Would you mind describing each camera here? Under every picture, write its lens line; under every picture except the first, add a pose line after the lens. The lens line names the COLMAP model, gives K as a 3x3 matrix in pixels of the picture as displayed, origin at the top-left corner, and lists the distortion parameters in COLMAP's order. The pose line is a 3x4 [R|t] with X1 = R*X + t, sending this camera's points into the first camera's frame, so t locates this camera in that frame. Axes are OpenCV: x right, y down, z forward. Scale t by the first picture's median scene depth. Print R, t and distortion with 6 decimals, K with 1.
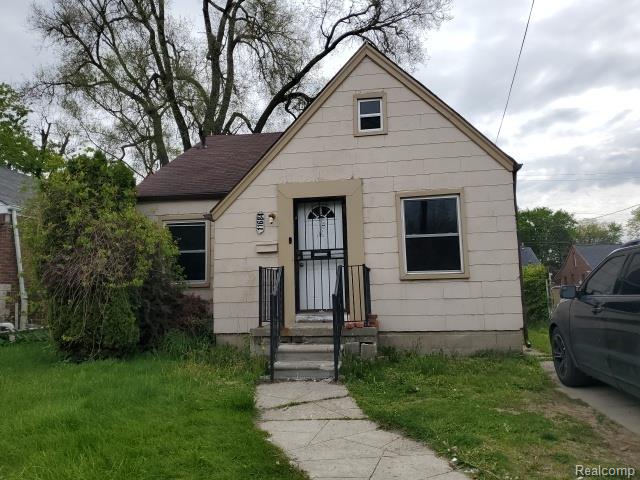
lens RADIAL K [[490.4, 0, 320.0], [0, 490.4, 240.0], [0, 0, 1]] dist [0.027740, 0.002956]
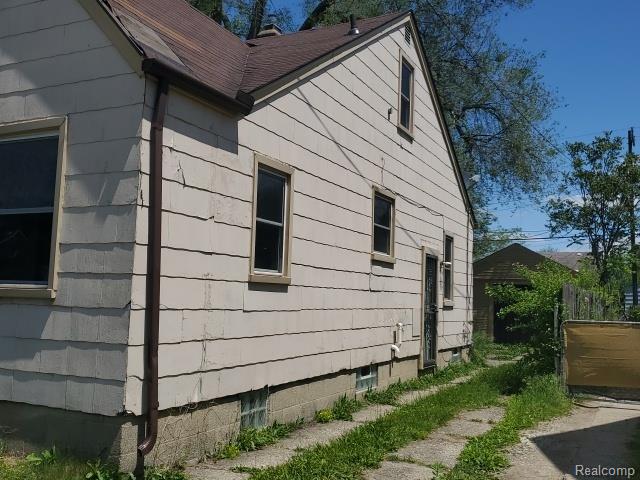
lens RADIAL K [[648.0, 0, 320.7], [0, 648.0, 253.5], [0, 0, 1]] dist [0.057408, -0.005377]
pose [[0.957148, 0.034221, -0.287572, 0.704957], [-0.022896, 0.998827, 0.042656, -0.001701], [0.288694, -0.034244, 0.956809, 0.429446]]
